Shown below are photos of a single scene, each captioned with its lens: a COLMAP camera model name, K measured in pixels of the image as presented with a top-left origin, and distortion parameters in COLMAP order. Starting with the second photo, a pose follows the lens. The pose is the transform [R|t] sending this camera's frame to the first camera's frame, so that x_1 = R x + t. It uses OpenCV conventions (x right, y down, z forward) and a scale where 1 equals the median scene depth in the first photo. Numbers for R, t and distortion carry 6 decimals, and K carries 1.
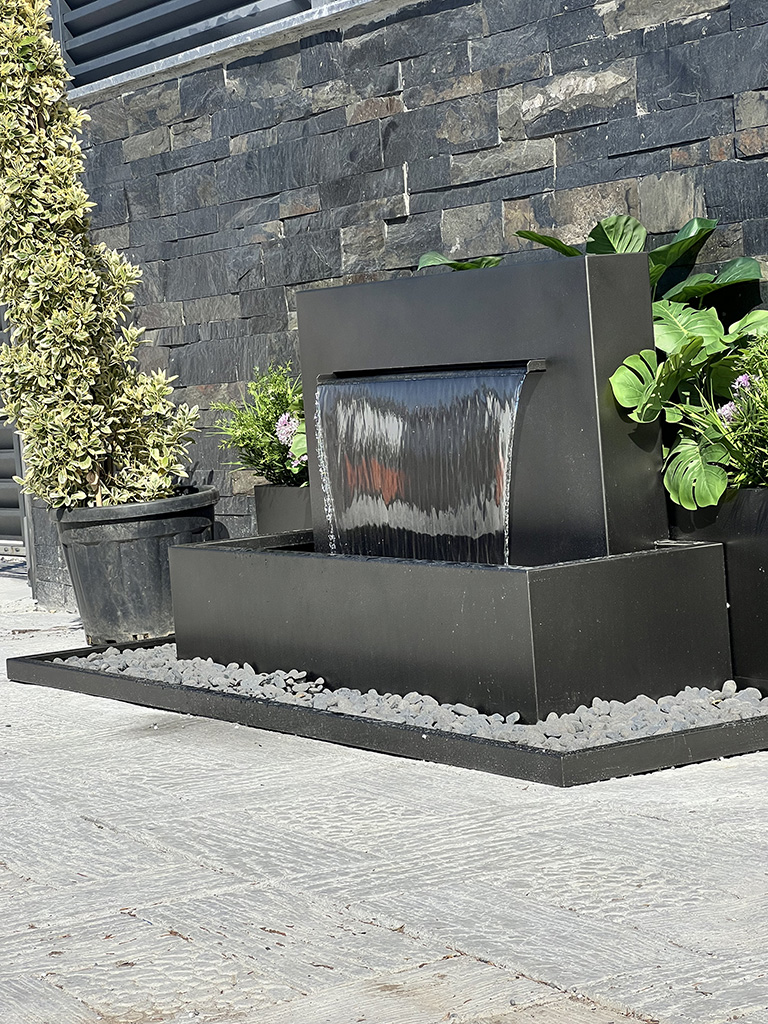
lens RADIAL K [[2296.4, 0, 381.9], [0, 2296.4, 516.5], [0, 0, 1]] dist [0.107027, 0.000000]
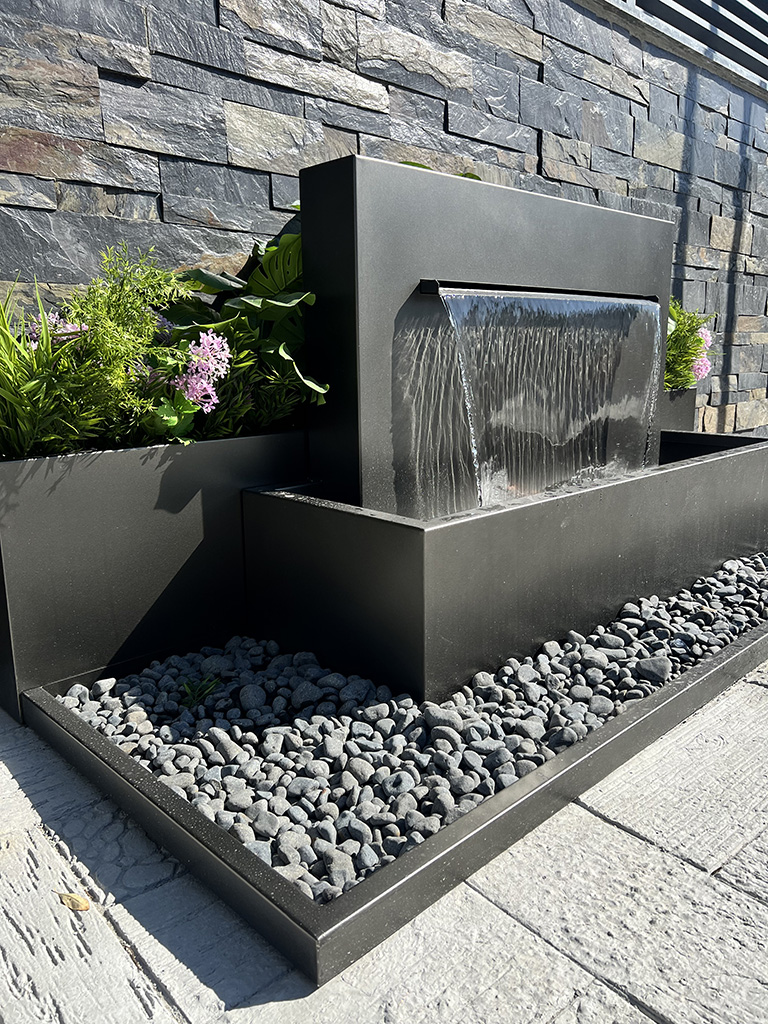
lens RADIAL K [[769.1, 0, 391.4], [0, 769.1, 510.8], [0, 0, 1]] dist [0.044793, -0.069401]
pose [[-0.208207, -0.127618, 0.969723, -0.269837], [0.092348, 0.984457, 0.149385, -0.021839], [-0.973715, 0.120655, -0.193186, 0.983714]]
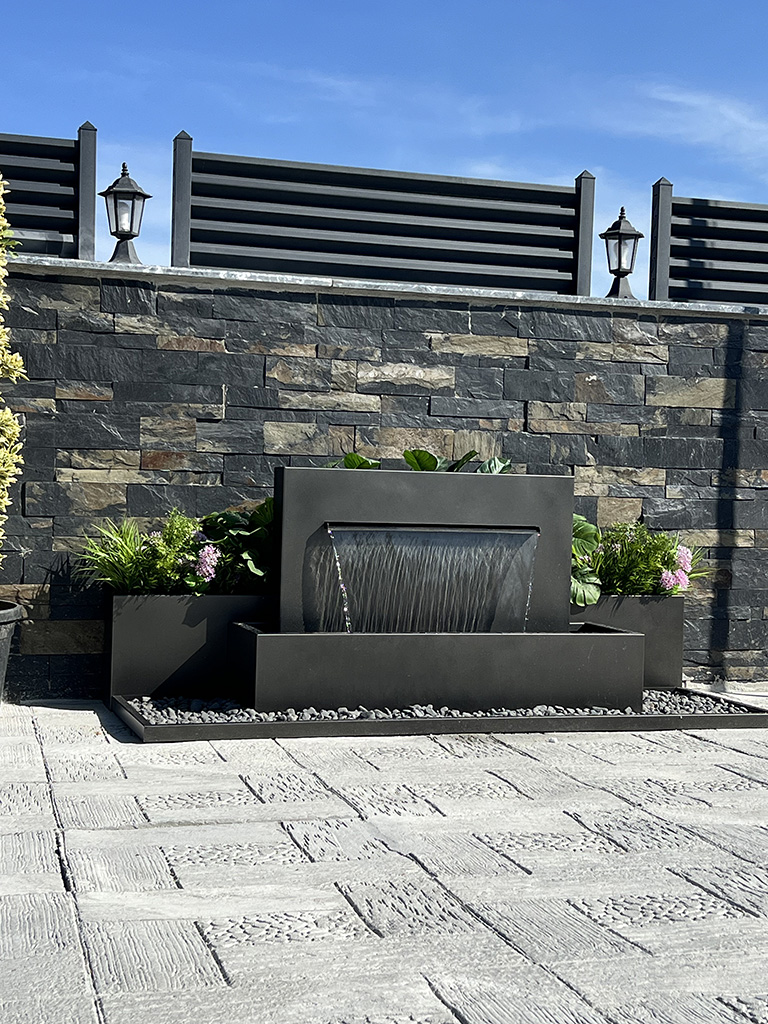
lens RADIAL K [[1559.8, 0, 393.3], [0, 1559.8, 516.6], [0, 0, 1]] dist [0.061183, 0.000000]
pose [[0.240264, 0.062924, 0.968666, -0.959416], [0.019912, 0.997367, -0.069727, 0.008519], [-0.970503, 0.036041, 0.238378, 0.641309]]
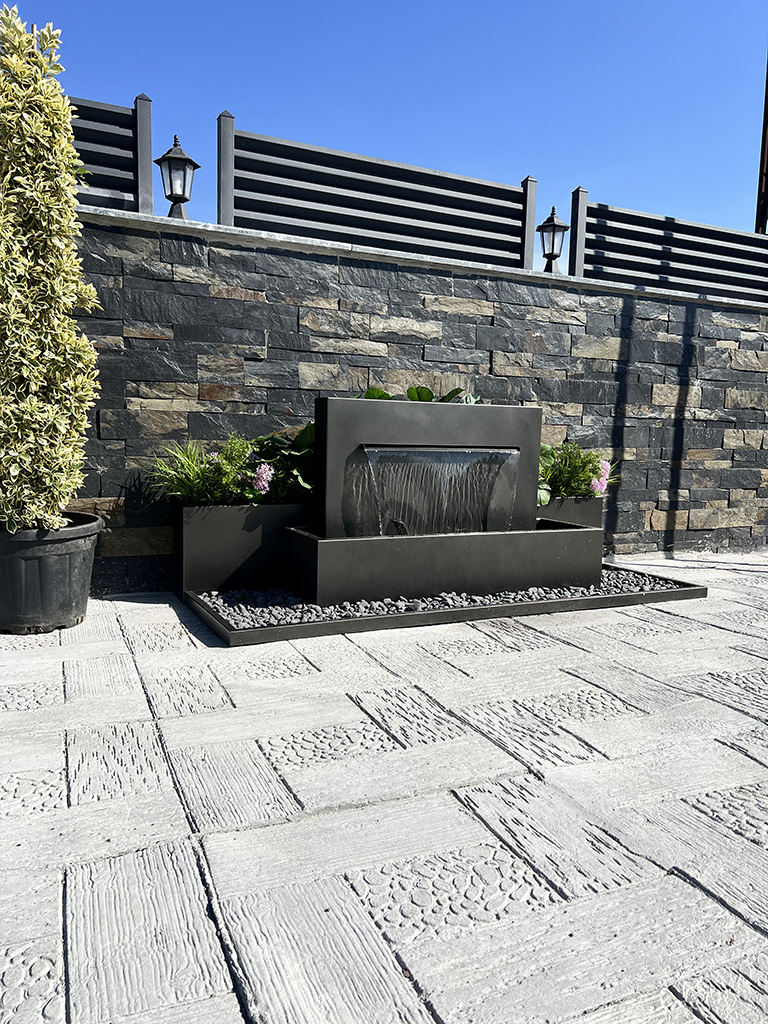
lens RADIAL K [[769.1, 0, 393.8], [0, 769.1, 517.2], [0, 0, 1]] dist [0.044793, -0.069401]
pose [[0.087322, -0.033362, 0.995621, -0.602673], [0.034907, 0.998928, 0.030411, -0.018022], [-0.995568, 0.032098, 0.088393, 0.841542]]
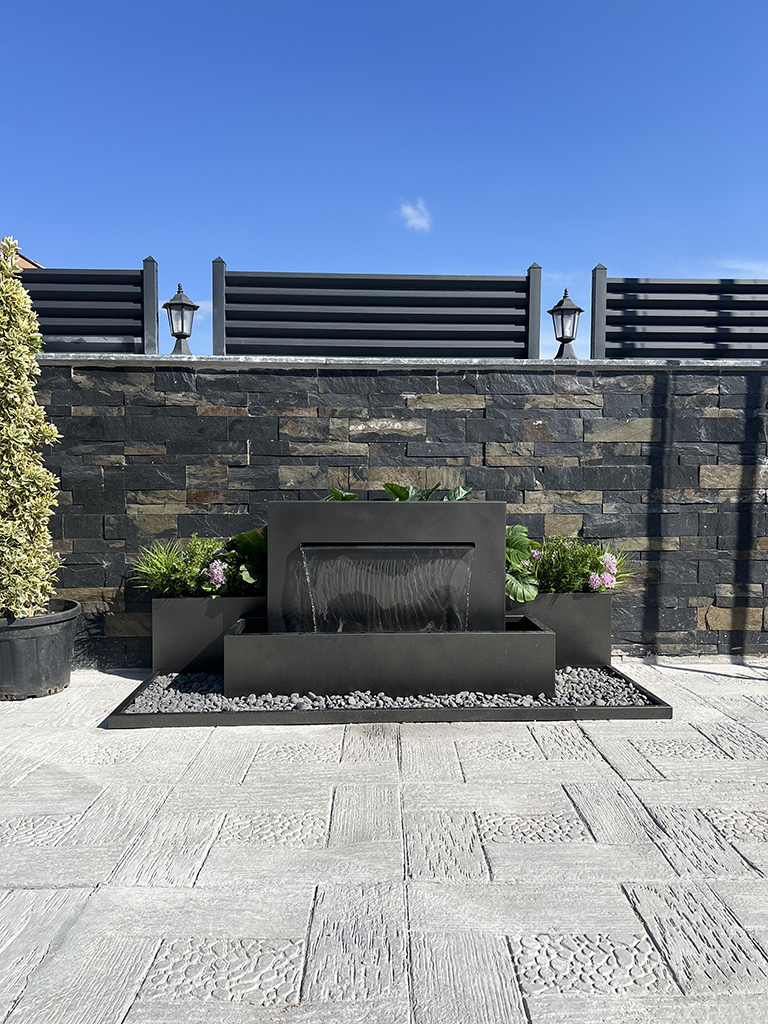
lens RADIAL K [[769.1, 0, 389.2], [0, 769.1, 515.6], [0, 0, 1]] dist [0.044793, -0.069401]
pose [[0.477746, 0.035919, 0.877763, -0.539365], [0.022269, 0.998348, -0.052974, -0.044570], [-0.878215, 0.044855, 0.476157, 0.551911]]
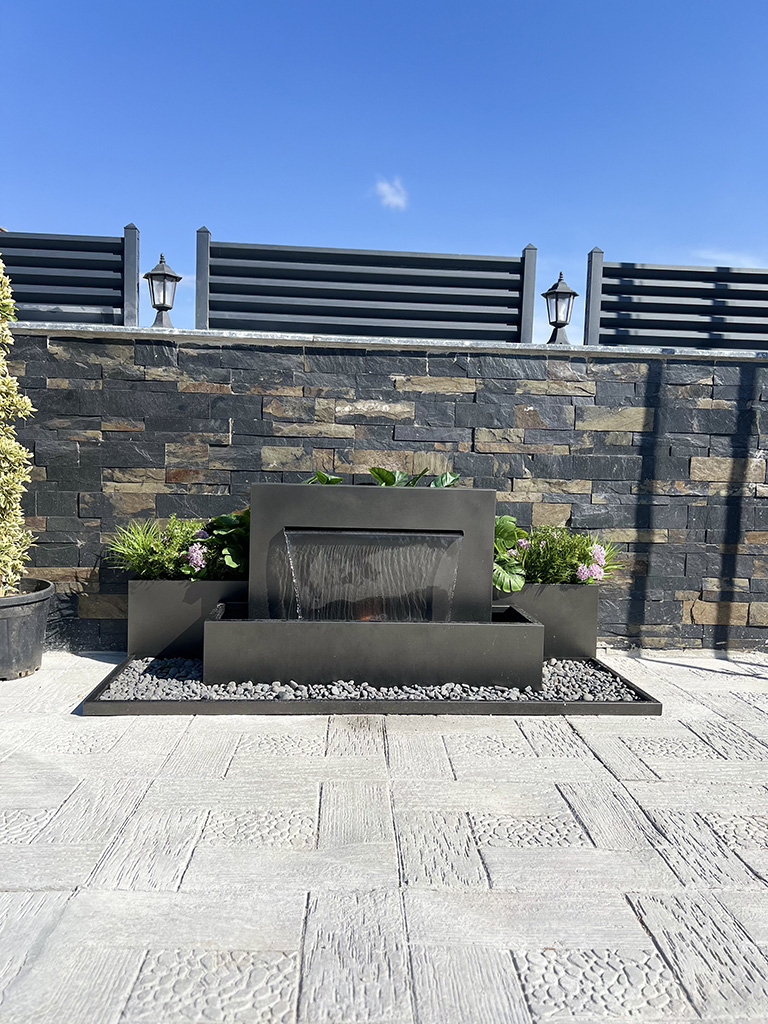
lens RADIAL K [[769.1, 0, 377.4], [0, 769.1, 515.0], [0, 0, 1]] dist [0.044793, -0.069401]
pose [[0.454918, 0.026448, 0.890140, -0.530121], [-0.001554, 0.999581, -0.028906, -0.049028], [-0.890532, 0.011767, 0.454769, 0.572966]]
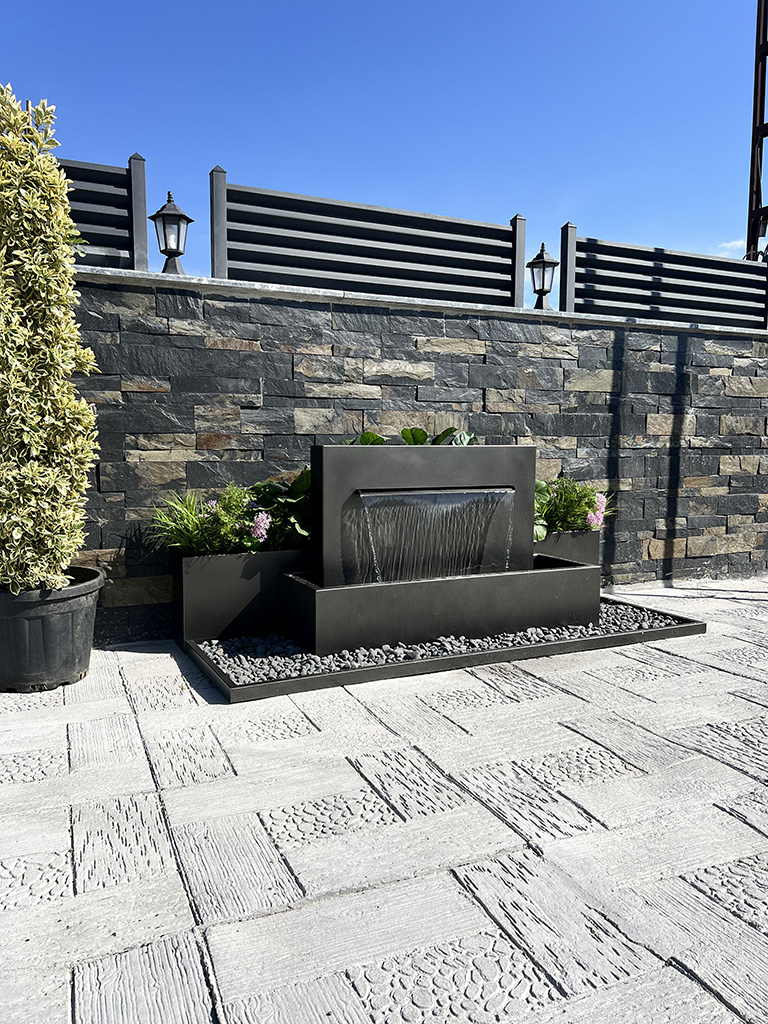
lens RADIAL K [[769.1, 0, 380.6], [0, 769.1, 514.0], [0, 0, 1]] dist [0.044793, -0.069401]
pose [[0.103035, -0.018476, 0.994506, -0.606904], [0.056833, 0.998303, 0.012658, -0.044709], [-0.993053, 0.055216, 0.103910, 0.837675]]
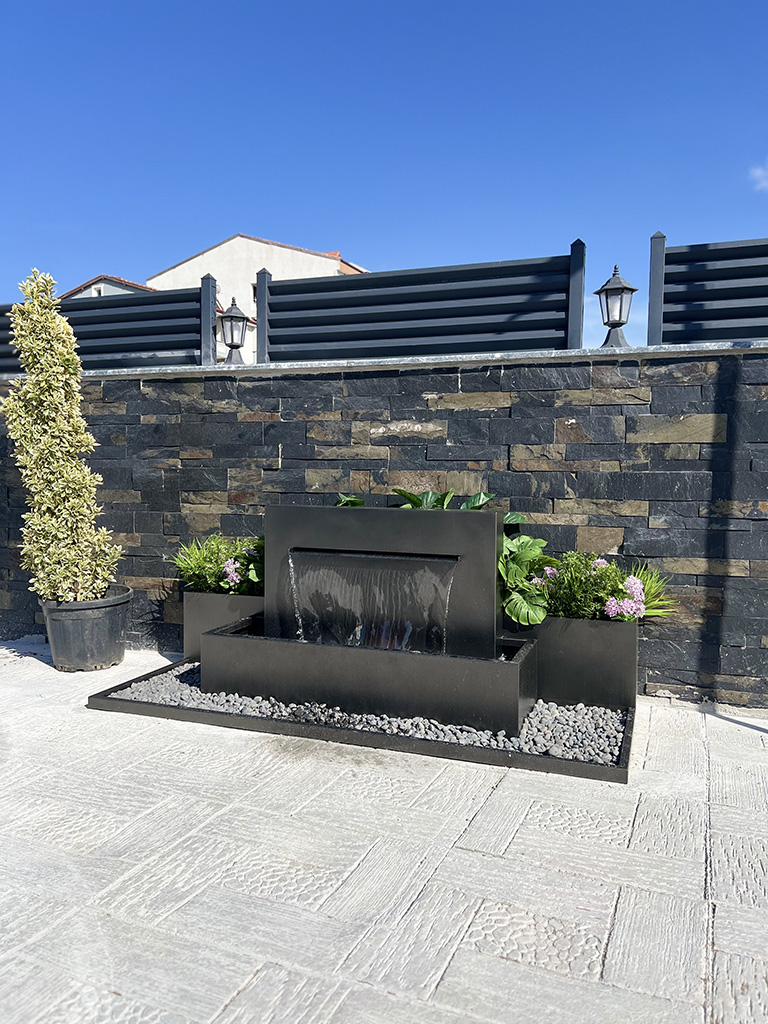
lens RADIAL K [[769.1, 0, 382.9], [0, 769.1, 505.9], [0, 0, 1]] dist [0.044793, -0.069401]
pose [[0.787623, 0.046799, 0.614377, -0.353765], [-0.023749, 0.998676, -0.045627, -0.064509], [-0.615699, 0.021346, 0.787692, 0.368499]]
